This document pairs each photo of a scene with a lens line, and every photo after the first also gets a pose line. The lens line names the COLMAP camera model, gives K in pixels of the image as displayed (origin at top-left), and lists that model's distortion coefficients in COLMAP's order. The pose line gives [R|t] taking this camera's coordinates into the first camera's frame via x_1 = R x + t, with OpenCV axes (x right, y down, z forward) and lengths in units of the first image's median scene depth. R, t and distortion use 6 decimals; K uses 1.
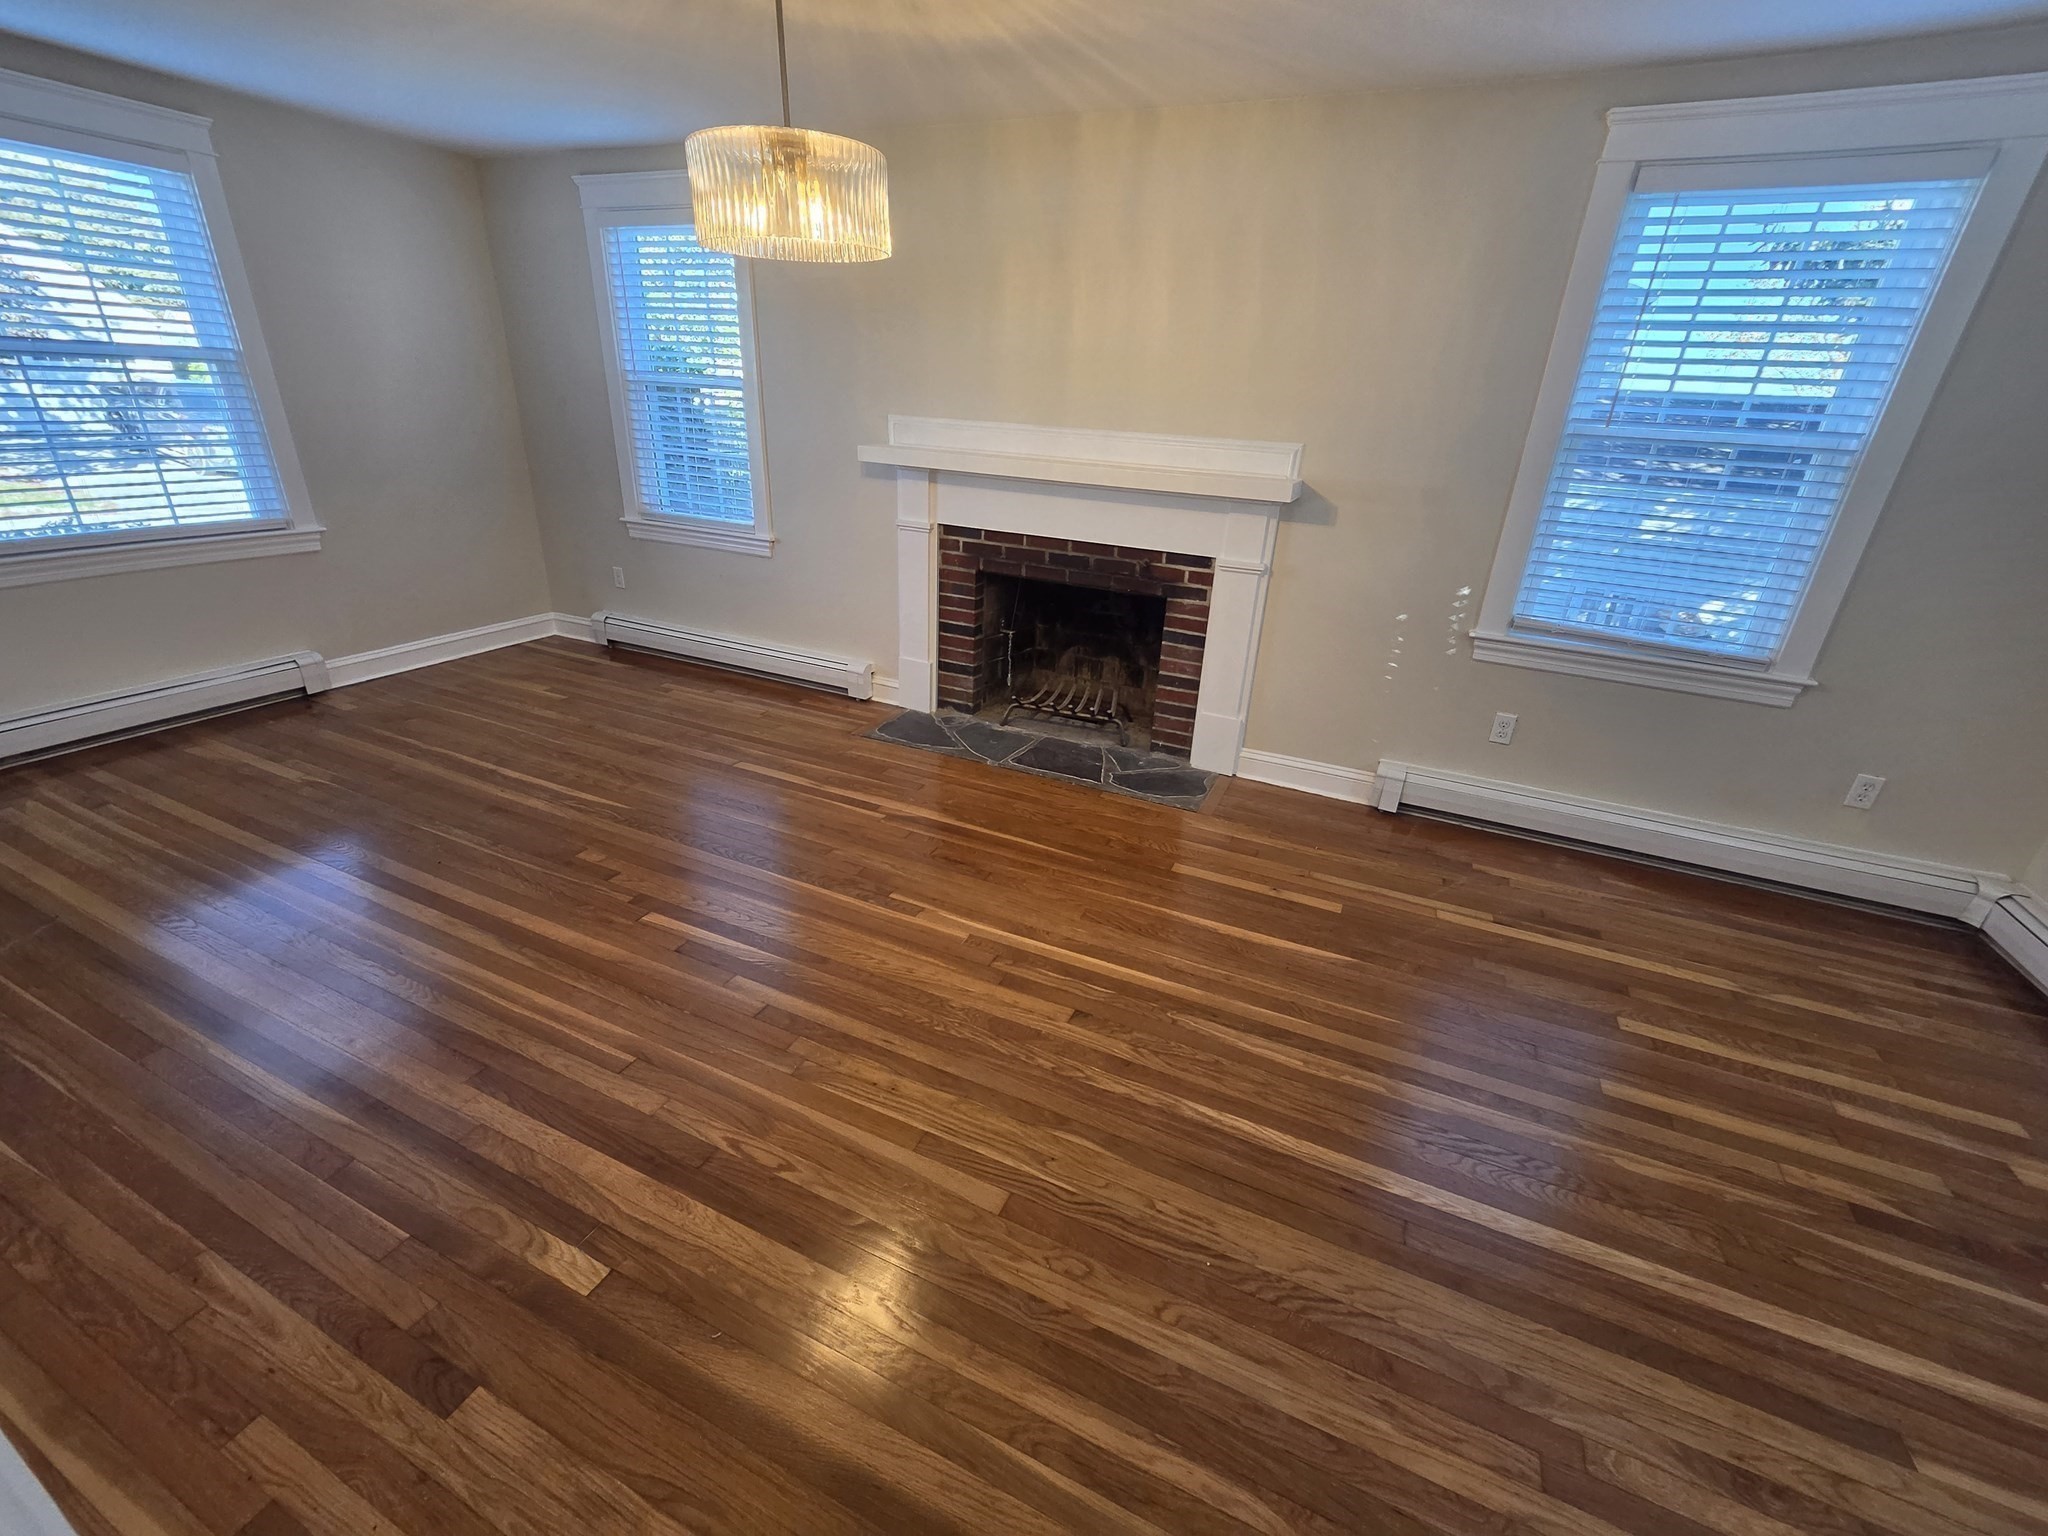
lens RADIAL K [[846.3, 0, 1035.0], [0, 846.3, 760.4], [0, 0, 1]] dist [0.002415, 0.000011]
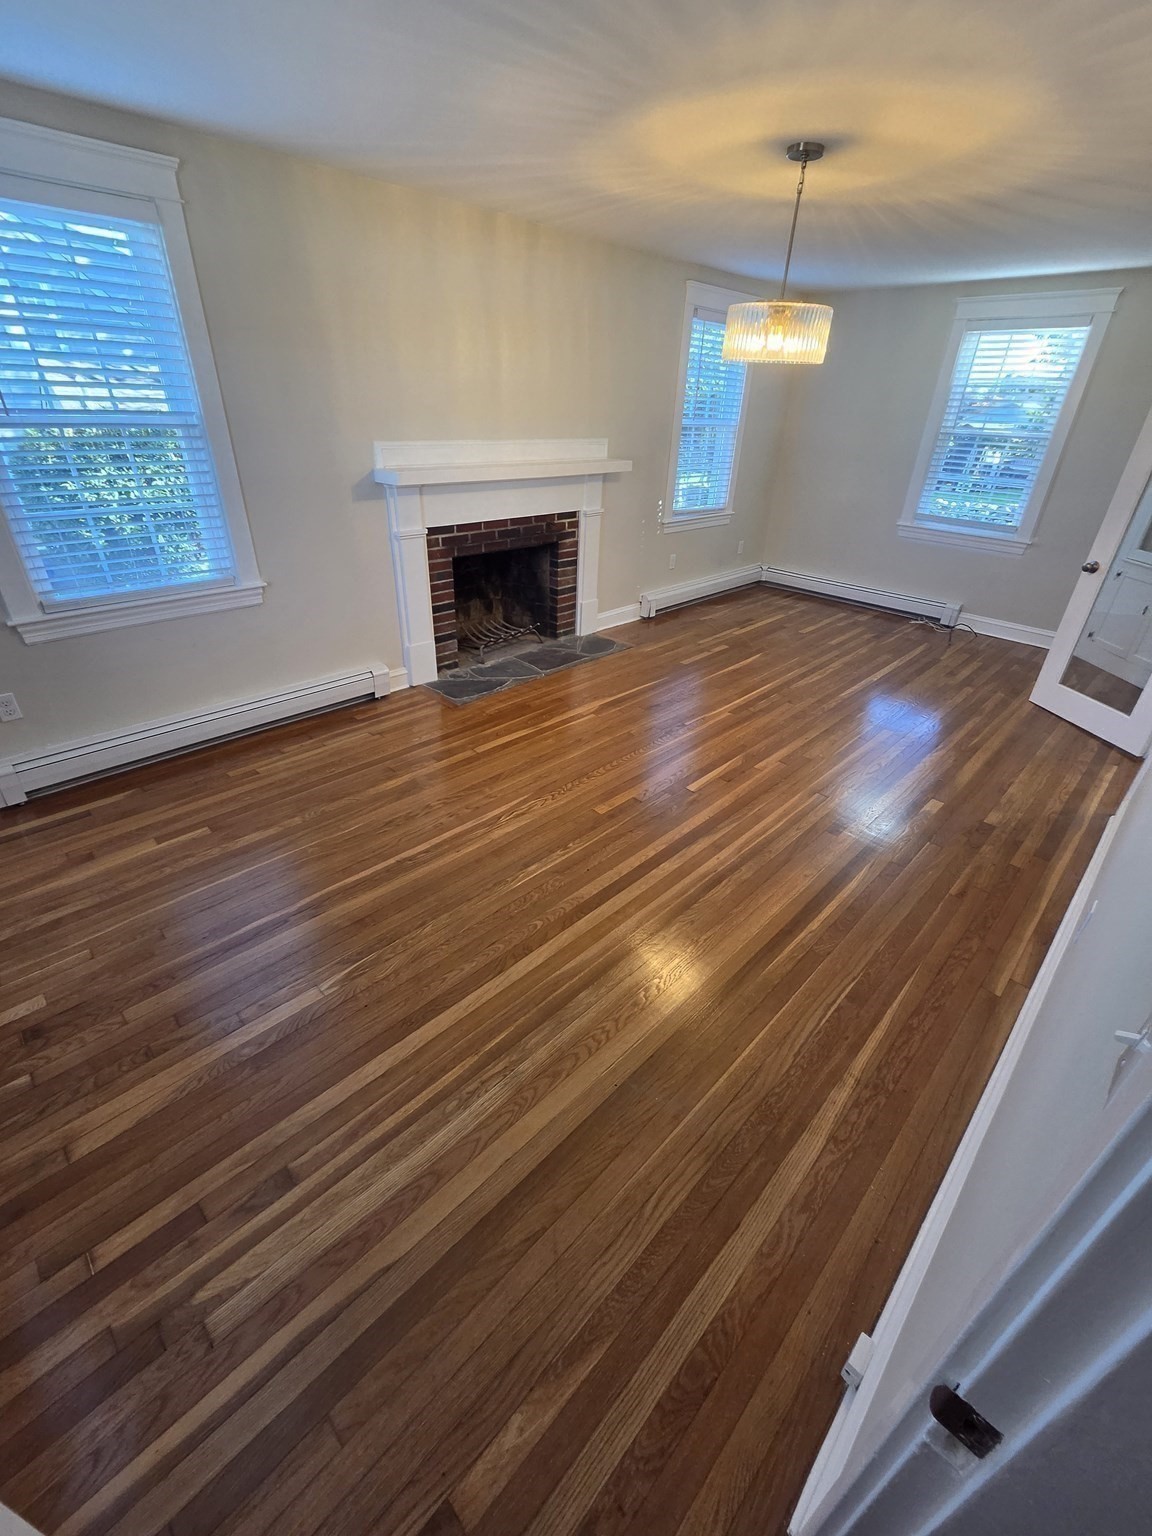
lens RADIAL K [[634.7, 0, 571.3], [0, 634.7, 774.7], [0, 0, 1]] dist [0.002415, 0.000011]
pose [[0.357279, -0.504360, 0.786112, -1.008726], [0.364372, 0.850240, 0.379900, -0.257120], [-0.859991, 0.150707, 0.487548, 0.420523]]
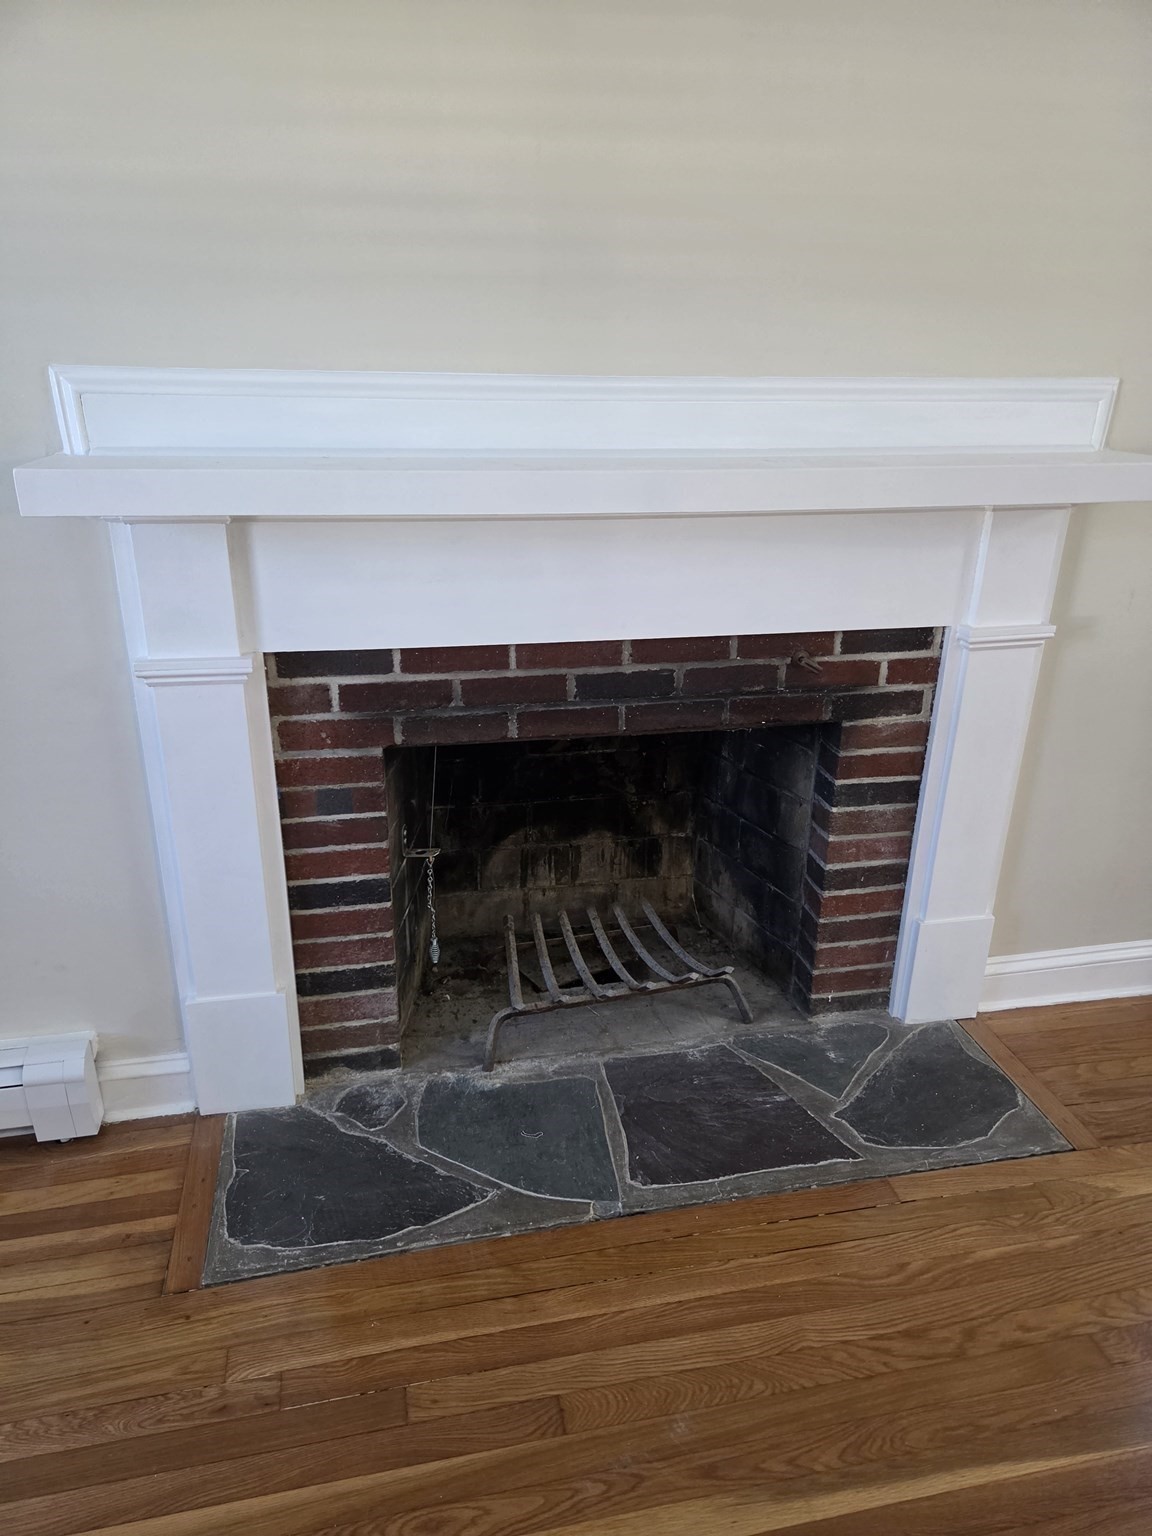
lens RADIAL K [[1025.3, 0, 575.7], [0, 1025.3, 773.4], [0, 0, 1]] dist [0.041724, -0.001433]
pose [[0.808544, -0.256021, 0.529821, -0.267753], [0.259684, 0.963215, 0.069150, -0.233542], [-0.528035, 0.081675, 0.845286, 0.570027]]
